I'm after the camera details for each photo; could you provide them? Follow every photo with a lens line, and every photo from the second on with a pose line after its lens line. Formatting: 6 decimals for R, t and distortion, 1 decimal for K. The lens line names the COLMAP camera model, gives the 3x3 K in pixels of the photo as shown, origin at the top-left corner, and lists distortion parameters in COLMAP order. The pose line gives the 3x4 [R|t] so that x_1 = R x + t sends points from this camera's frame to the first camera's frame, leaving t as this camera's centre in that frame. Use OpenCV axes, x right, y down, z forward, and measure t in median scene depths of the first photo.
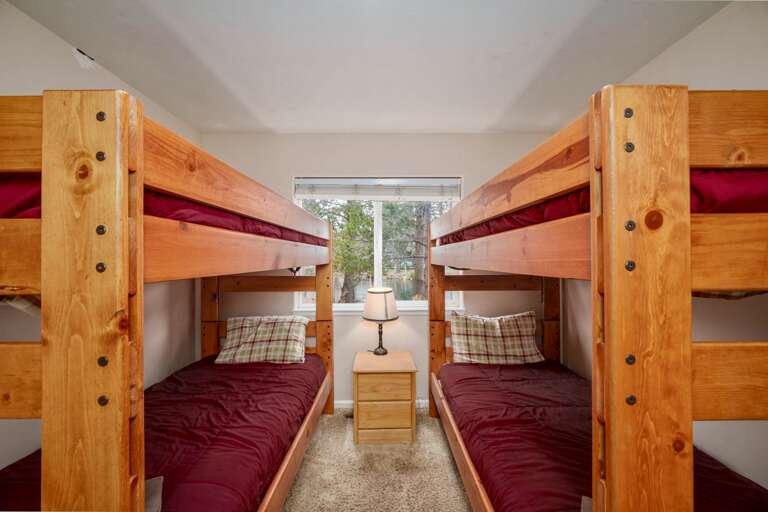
lens RADIAL K [[304.4, 0, 386.1], [0, 304.4, 255.5], [0, 0, 1]] dist [-0.004658, -0.000416]
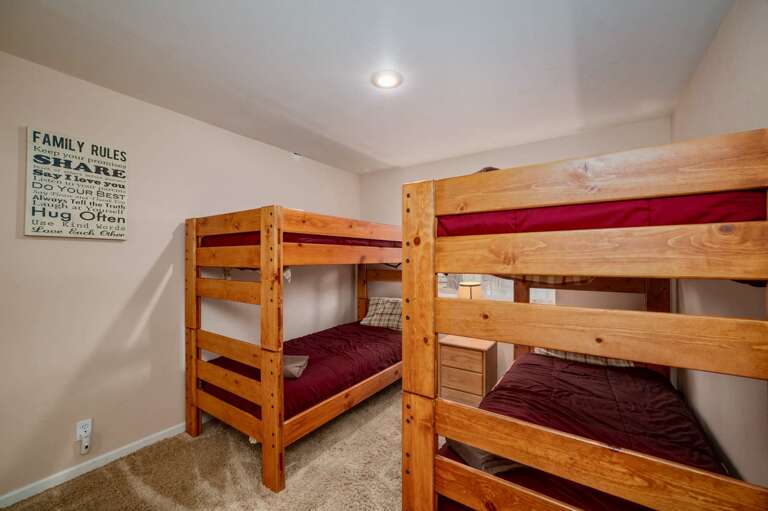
lens RADIAL K [[304.4, 0, 383.5], [0, 304.4, 257.2], [0, 0, 1]] dist [-0.004658, -0.000416]
pose [[0.822530, 0.003640, -0.568711, 0.608098], [0.000080, 0.999979, 0.006516, -0.003113], [0.568722, -0.005406, 0.822512, -0.320670]]
